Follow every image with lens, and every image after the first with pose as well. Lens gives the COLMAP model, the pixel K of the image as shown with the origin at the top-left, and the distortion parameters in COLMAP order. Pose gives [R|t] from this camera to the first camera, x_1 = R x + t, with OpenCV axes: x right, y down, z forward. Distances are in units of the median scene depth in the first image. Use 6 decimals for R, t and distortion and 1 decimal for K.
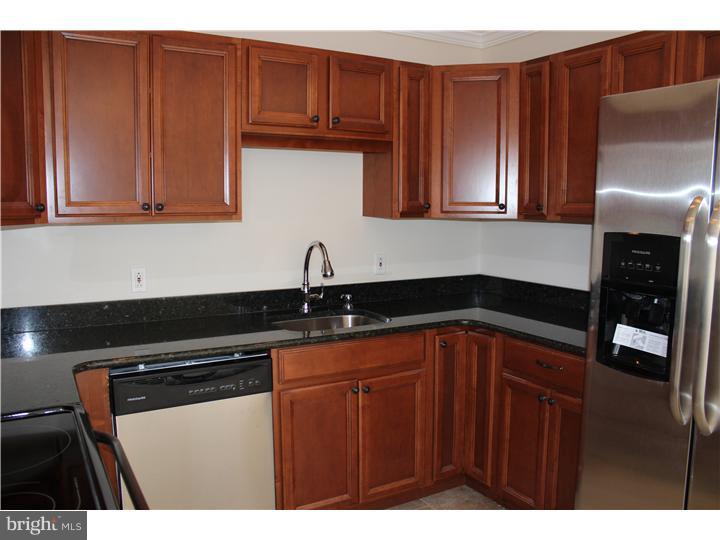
lens RADIAL K [[609.2, 0, 357.5], [0, 609.2, 248.2], [0, 0, 1]] dist [-0.073556, 0.006055]
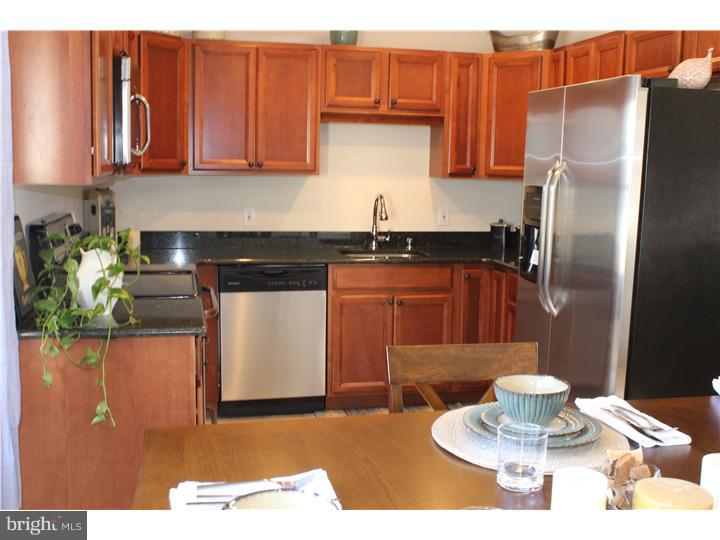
lens RADIAL K [[802.8, 0, 361.5], [0, 802.8, 222.5], [0, 0, 1]] dist [0.018159, 0.009963]
pose [[0.954796, 0.036884, -0.294963, 0.425465], [-0.039538, 0.999213, -0.003036, 0.058959], [0.294619, 0.014561, 0.955504, -0.686811]]
